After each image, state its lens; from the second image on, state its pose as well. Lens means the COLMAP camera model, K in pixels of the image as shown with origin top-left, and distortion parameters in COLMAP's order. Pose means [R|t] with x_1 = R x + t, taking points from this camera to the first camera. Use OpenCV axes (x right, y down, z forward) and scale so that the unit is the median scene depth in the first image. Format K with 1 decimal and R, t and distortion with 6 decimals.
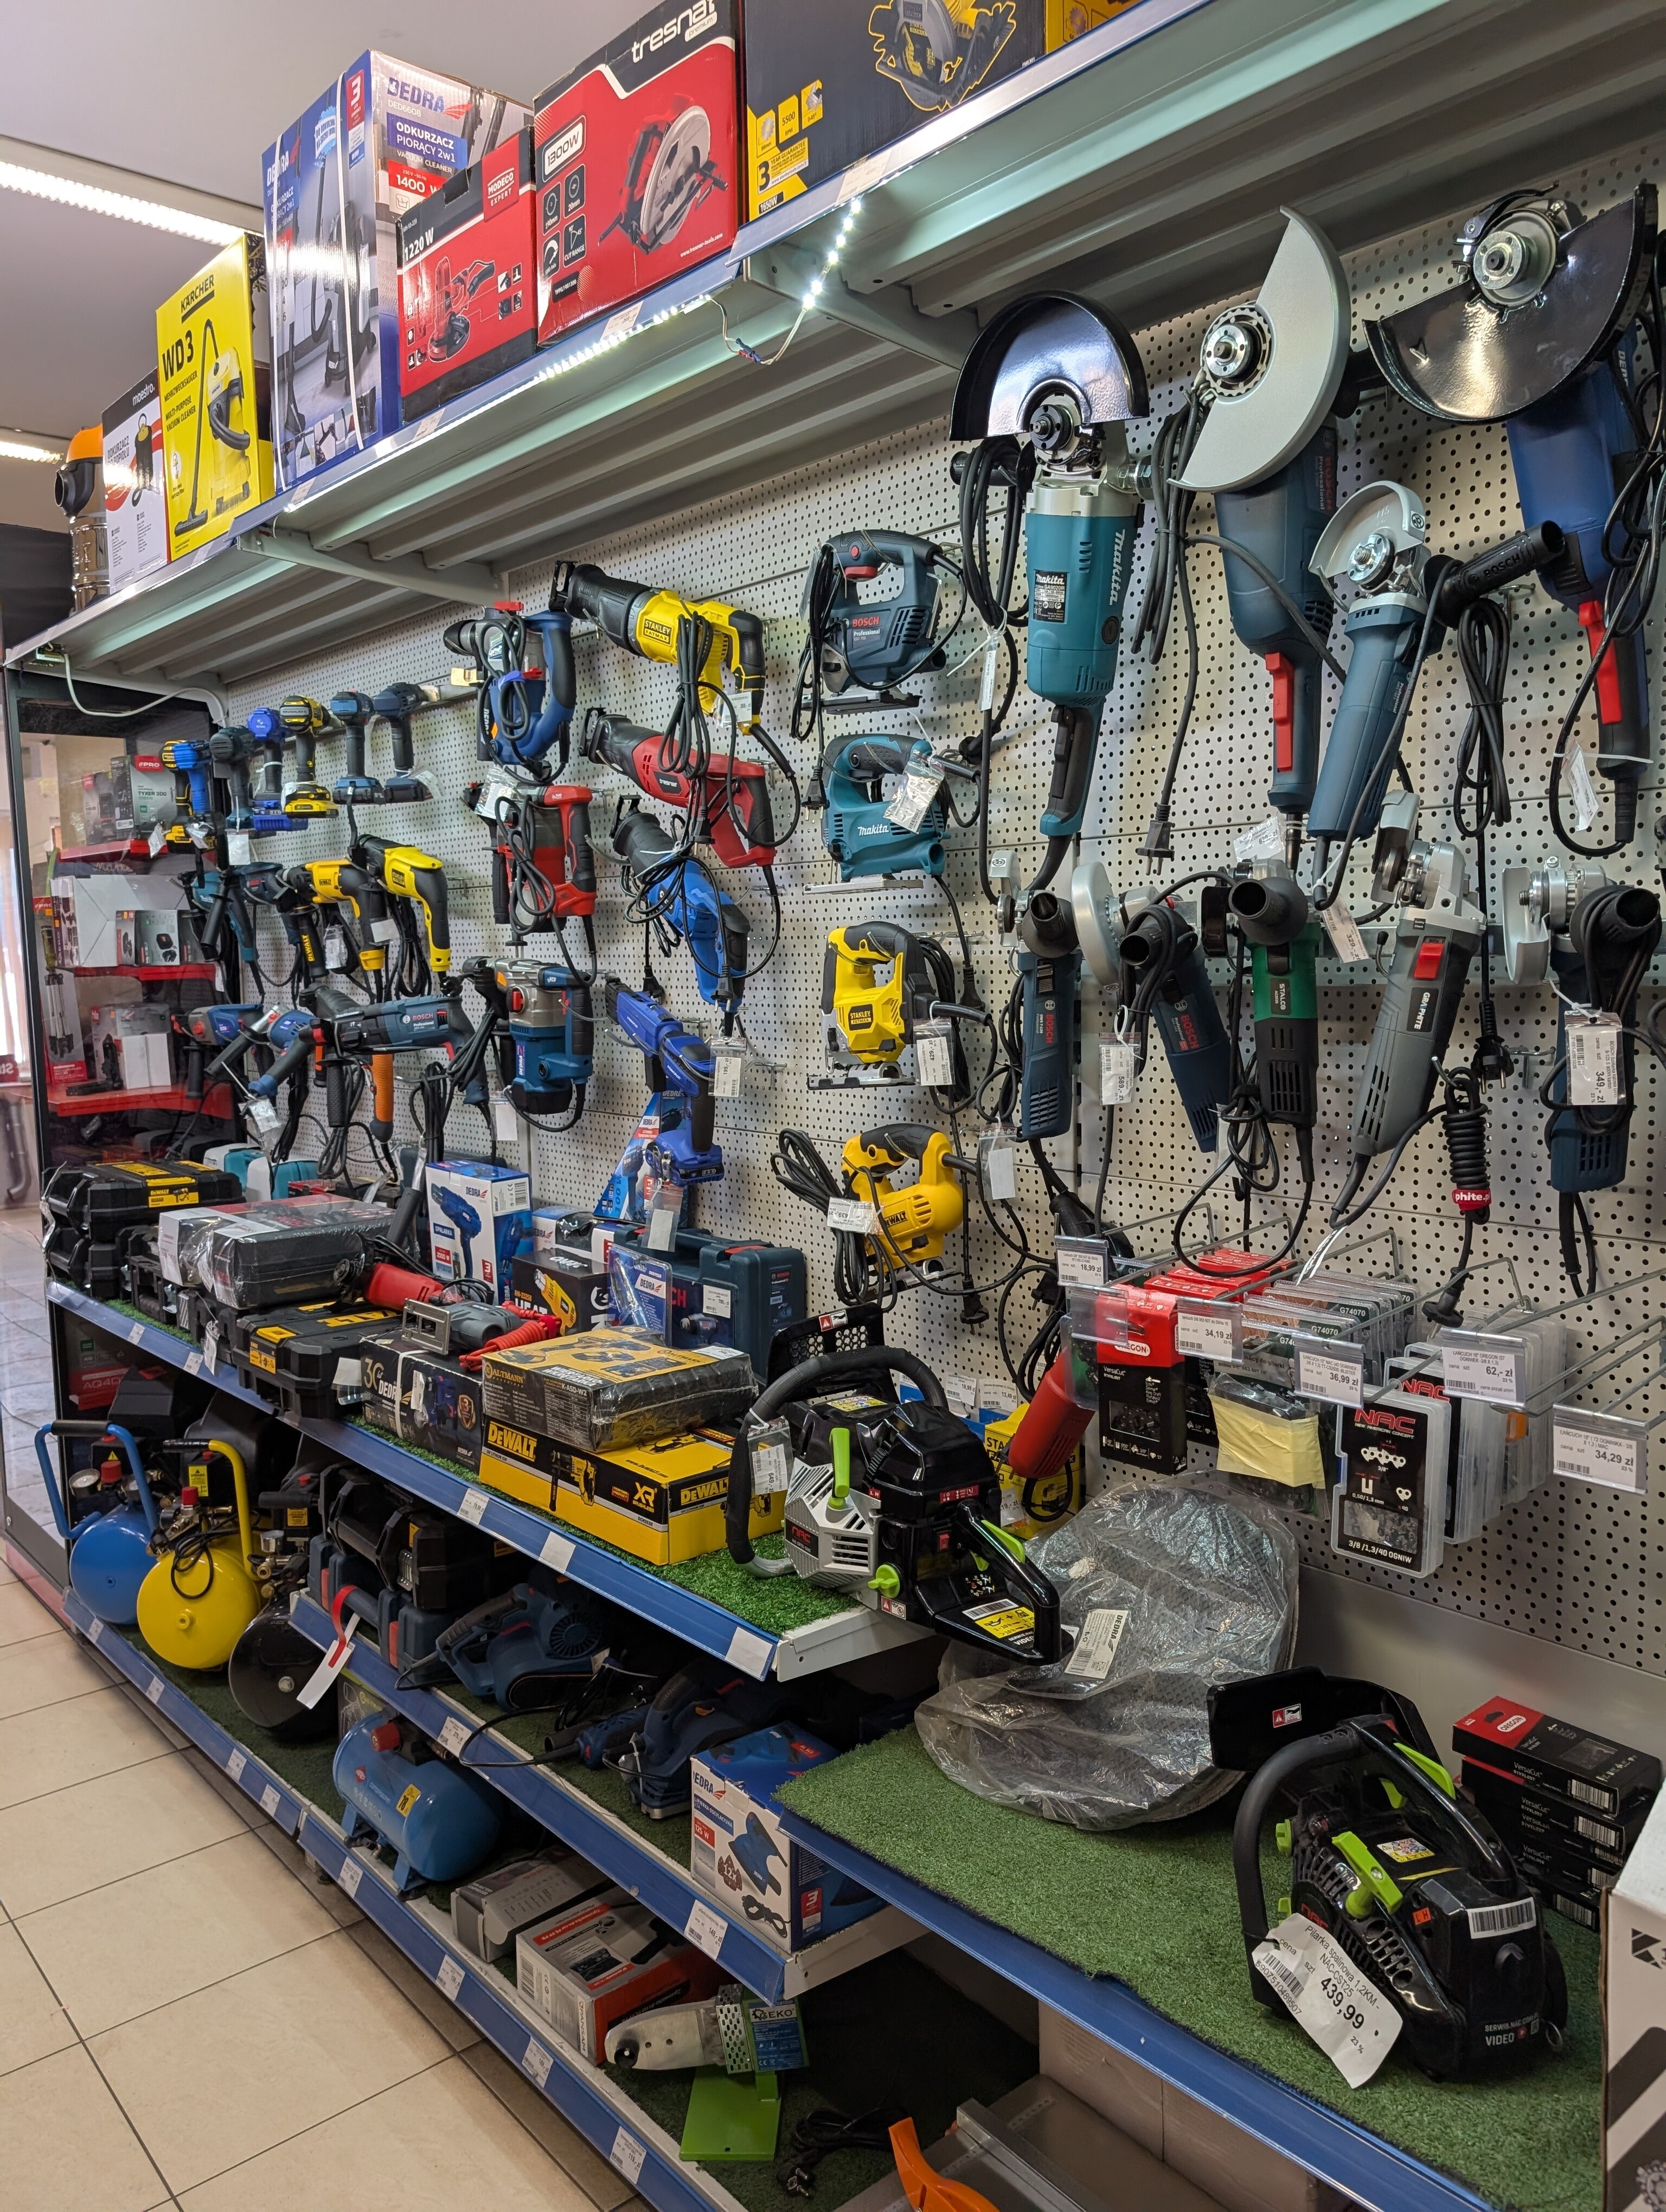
lens RADIAL K [[1603.1, 0, 841.9], [0, 1603.1, 1116.3], [0, 0, 1]] dist [0.006346, -0.007493]
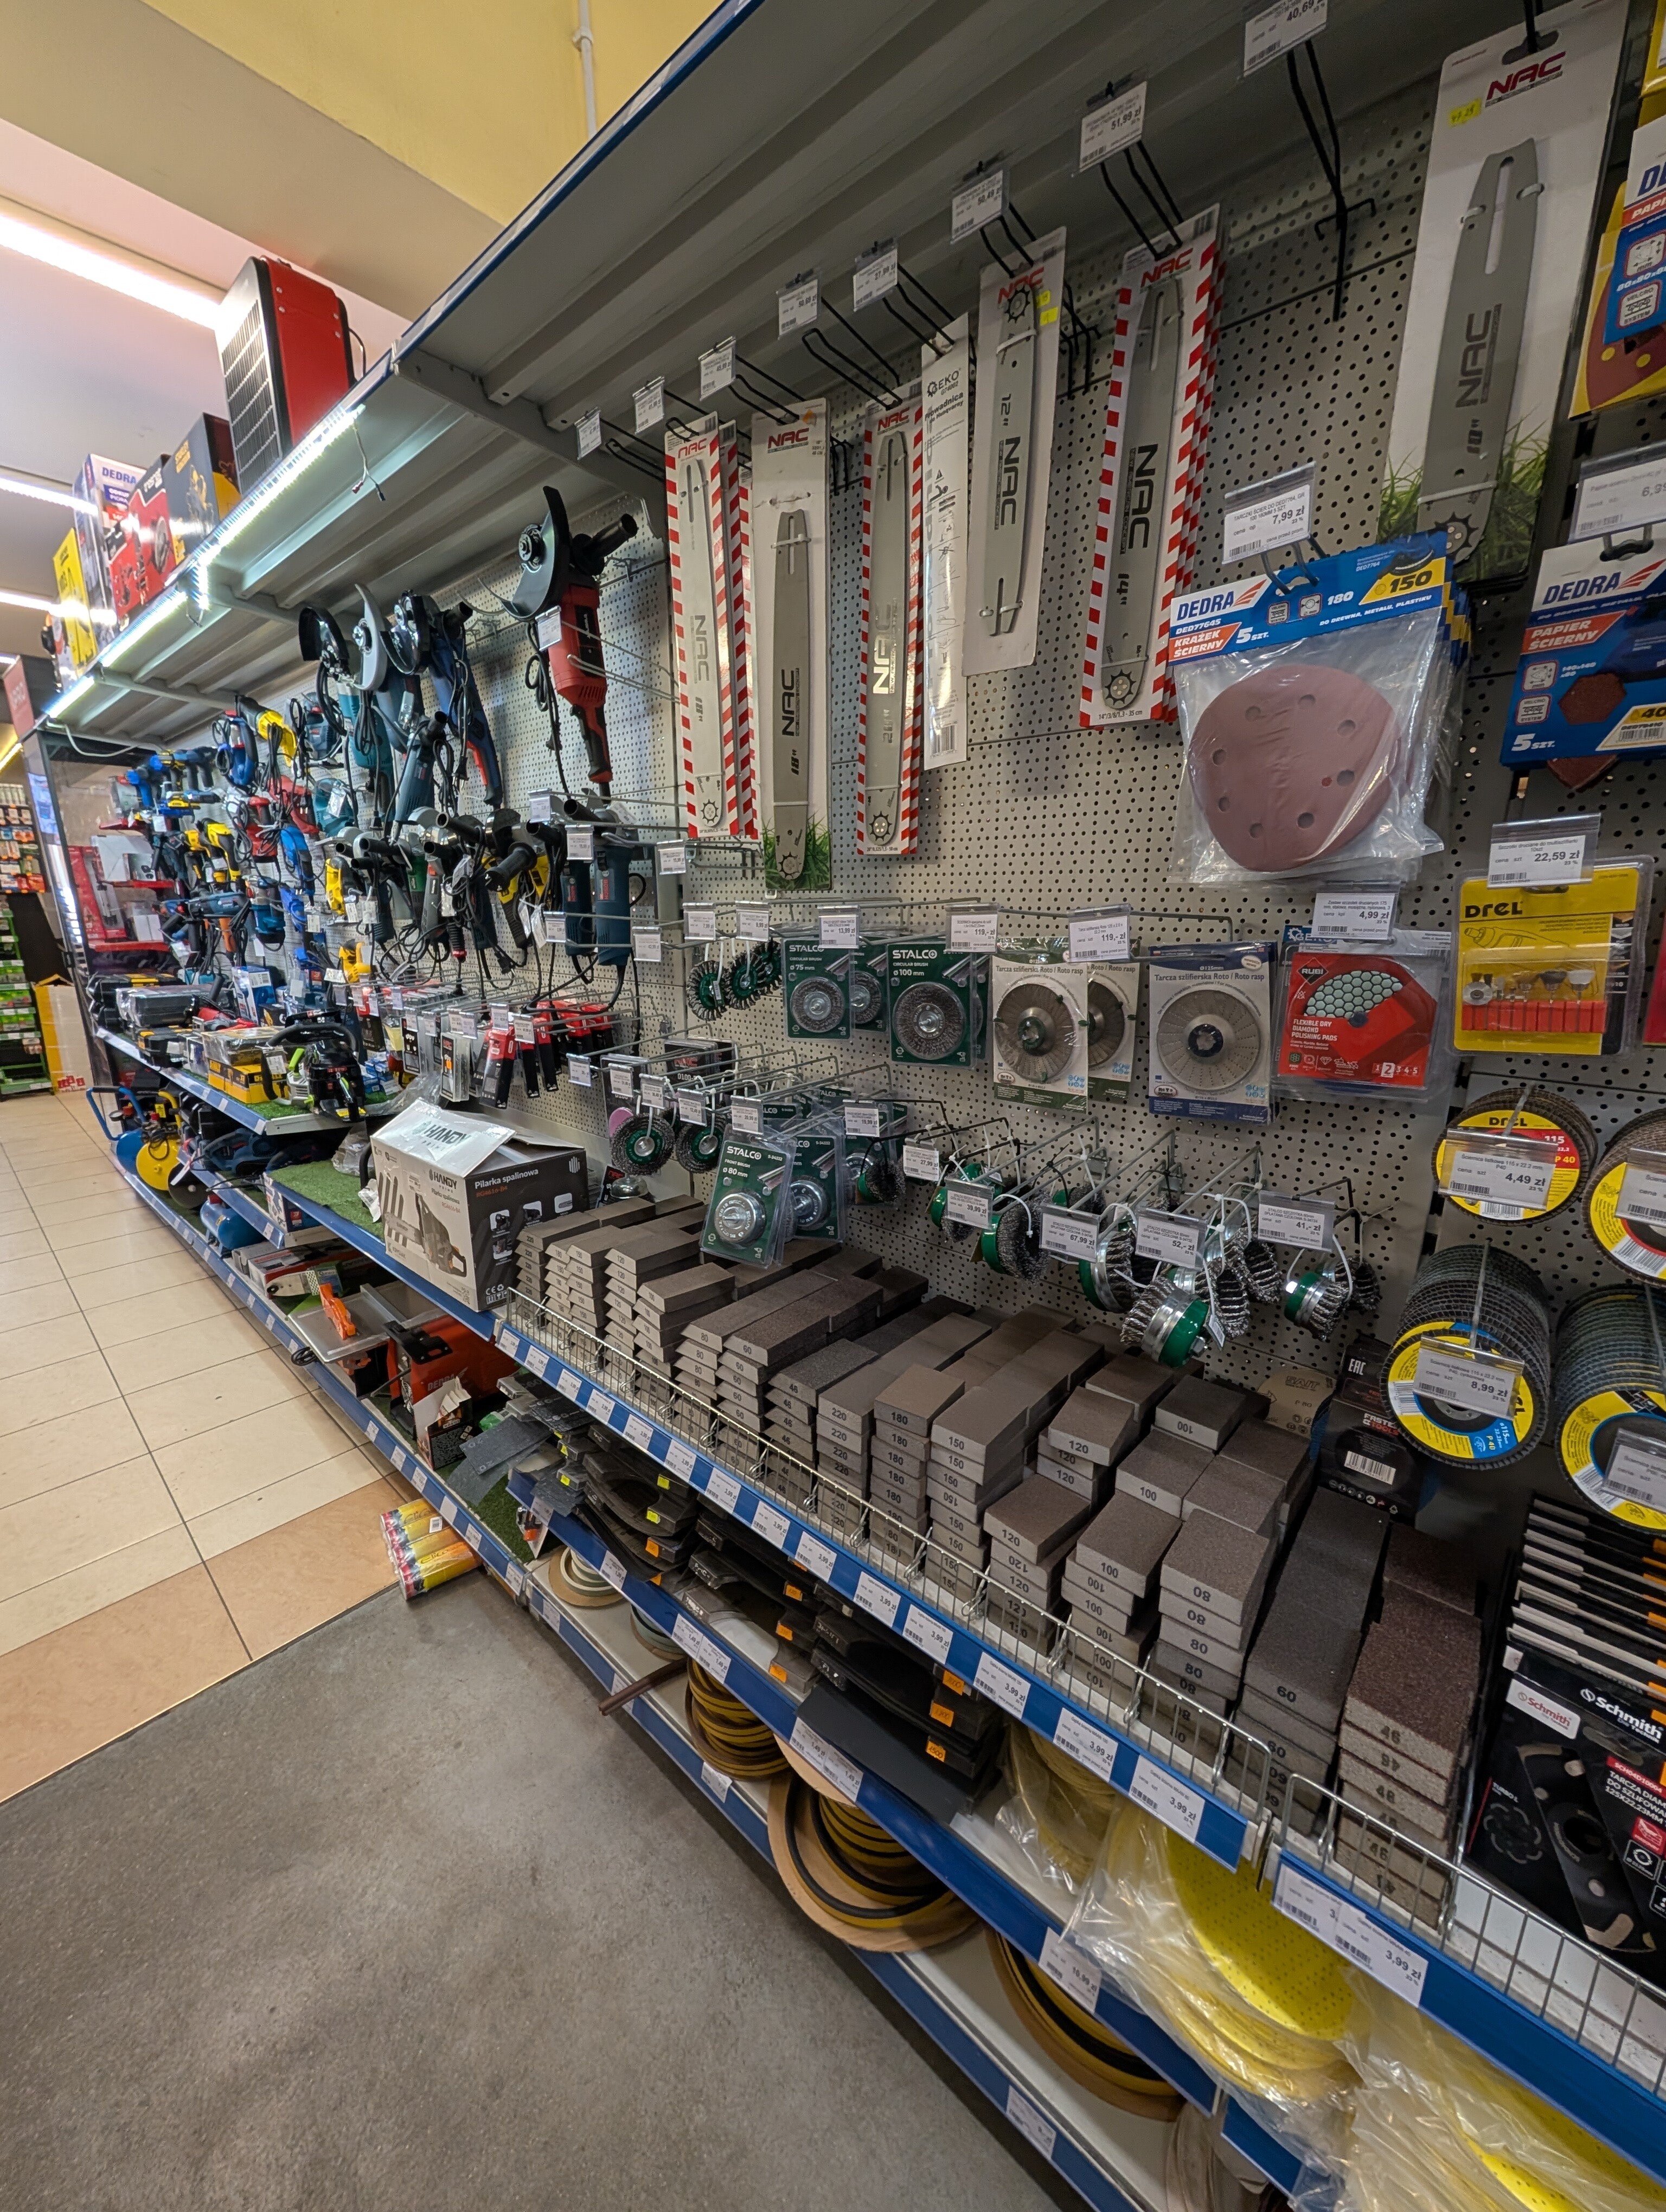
lens RADIAL K [[837.3, 0, 825.9], [0, 837.3, 1109.8], [0, 0, 1]] dist [-0.000417, 0.000351]
pose [[0.992493, -0.015527, 0.121314, 0.480280], [-0.002240, 0.989434, 0.144968, 0.062812], [-0.122283, -0.144151, 0.981971, -0.345729]]
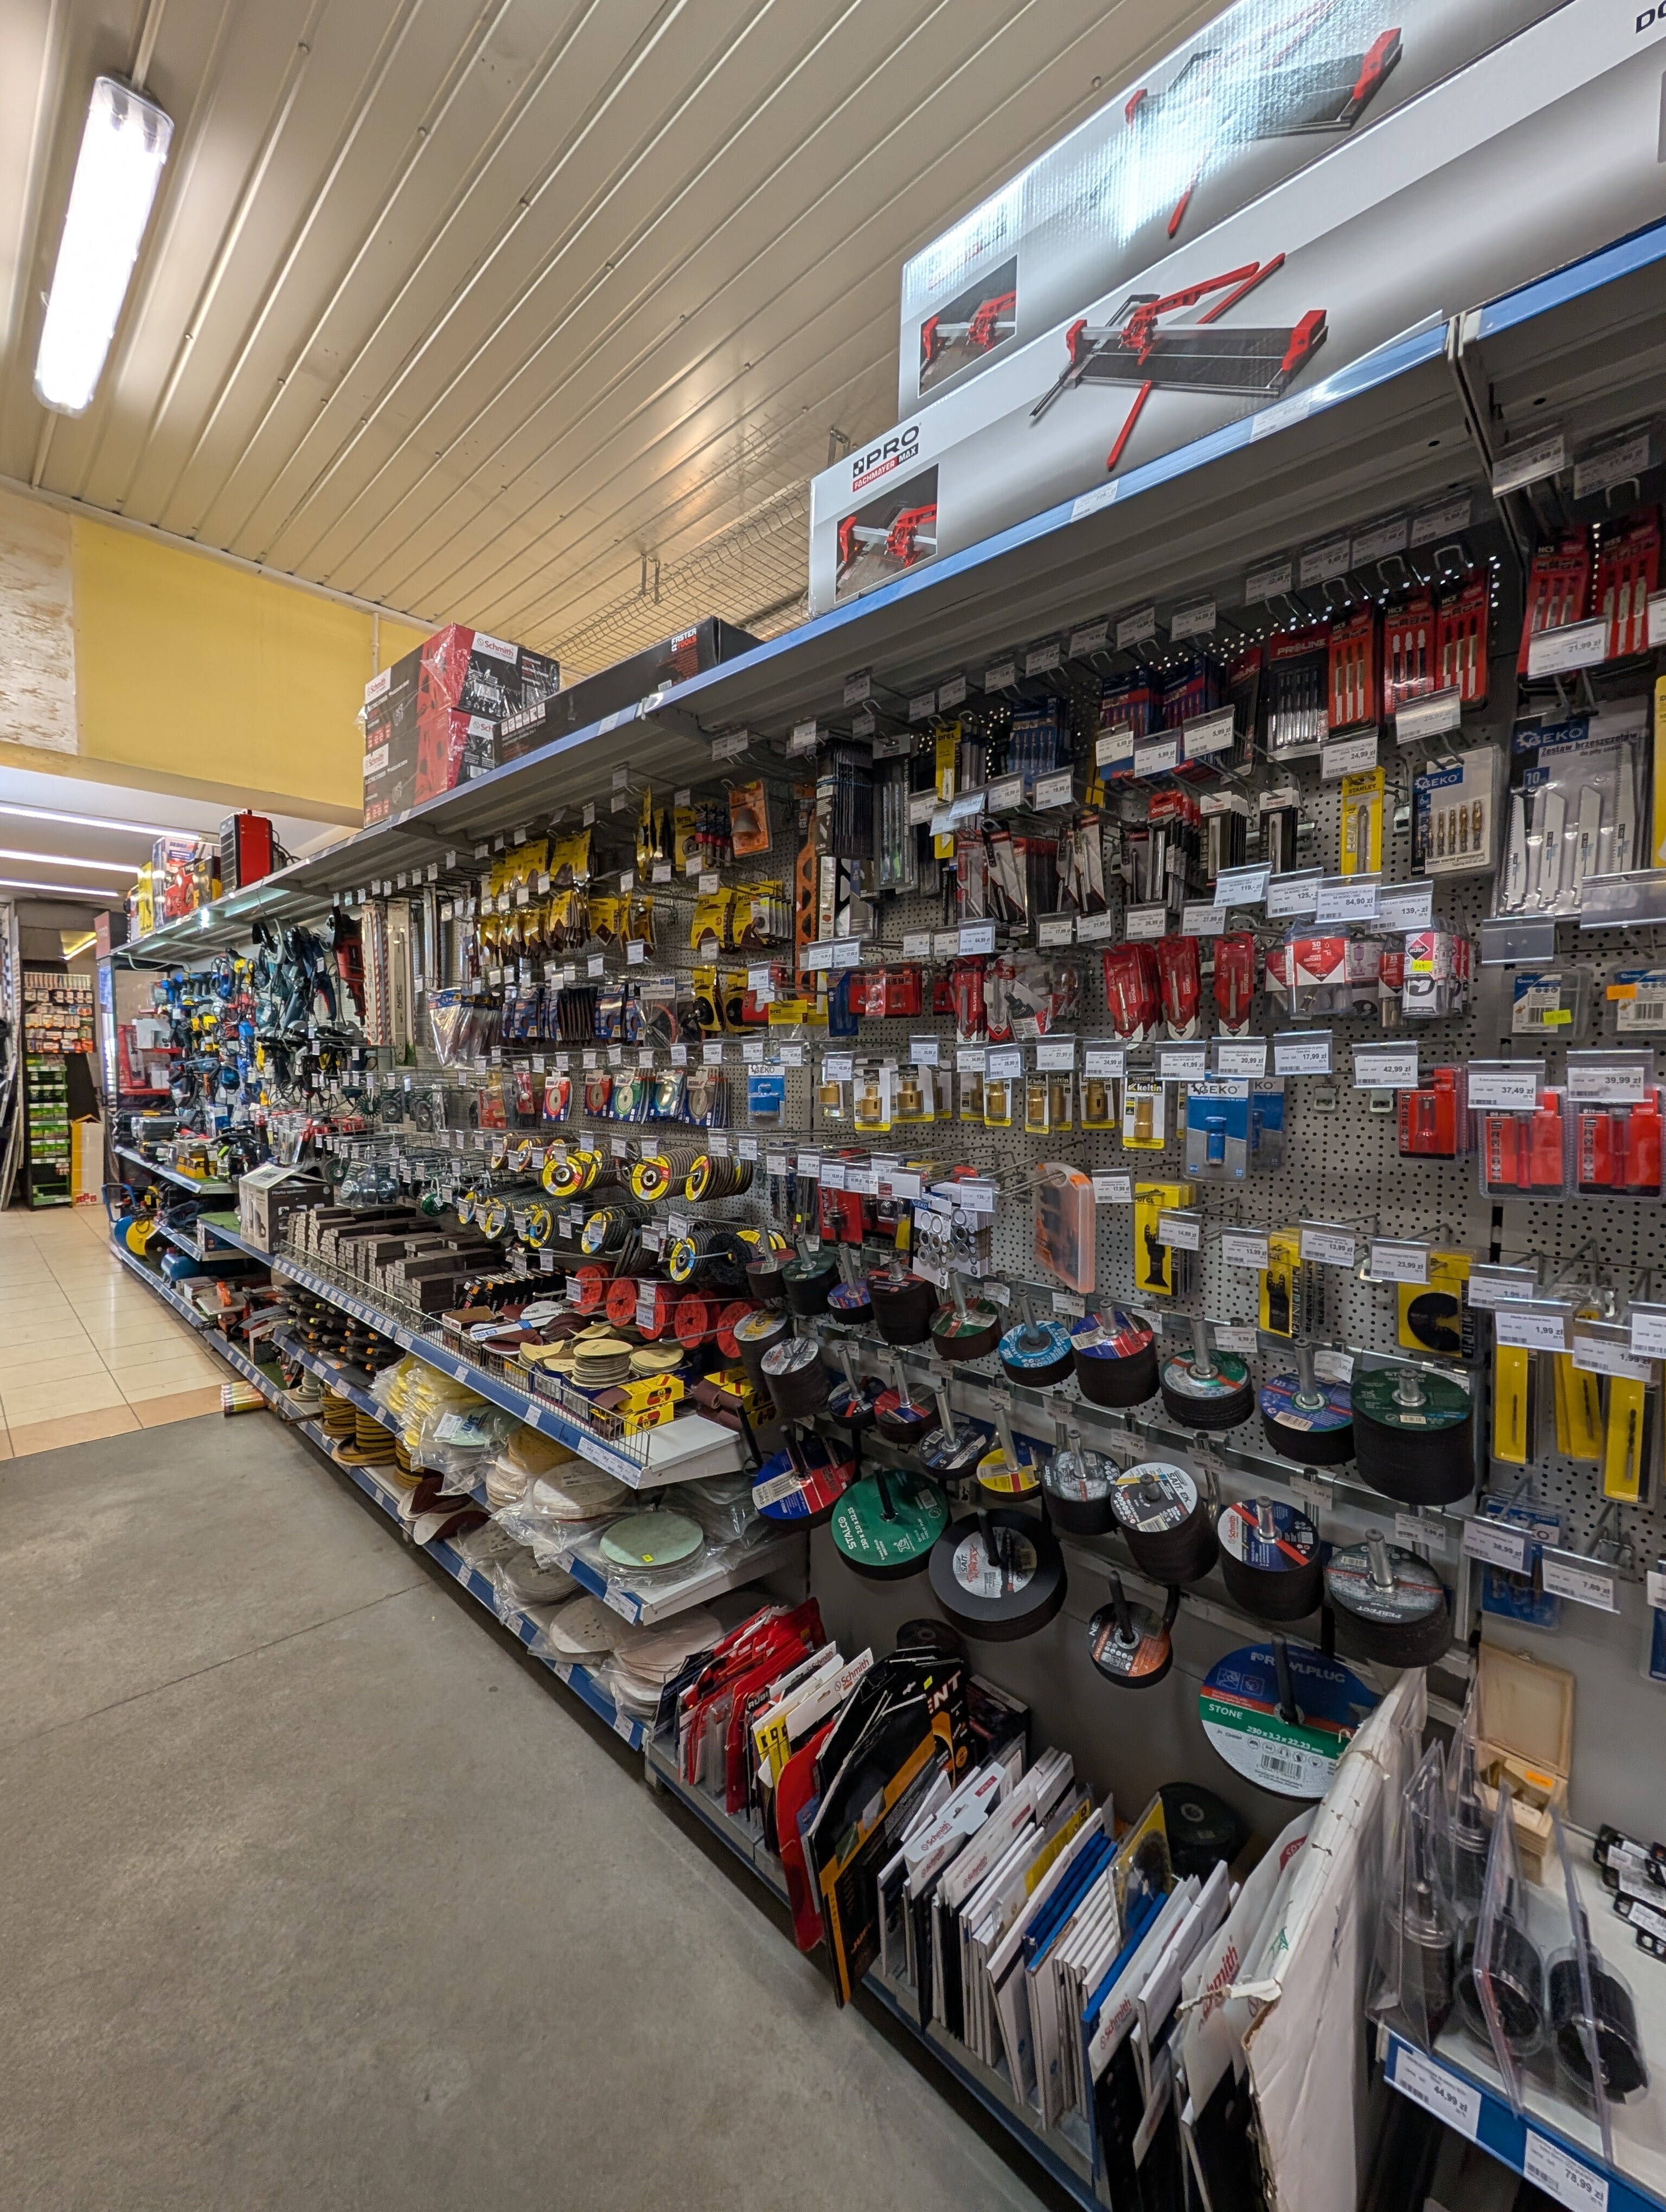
lens RADIAL K [[910.7, 0, 830.0], [0, 910.7, 1097.5], [0, 0, 1]] dist [-0.001748, -0.000102]
pose [[0.996947, 0.013052, 0.076983, 1.084042], [-0.009231, 0.998718, -0.049778, 0.114738], [-0.077534, 0.048915, 0.995789, -1.270349]]
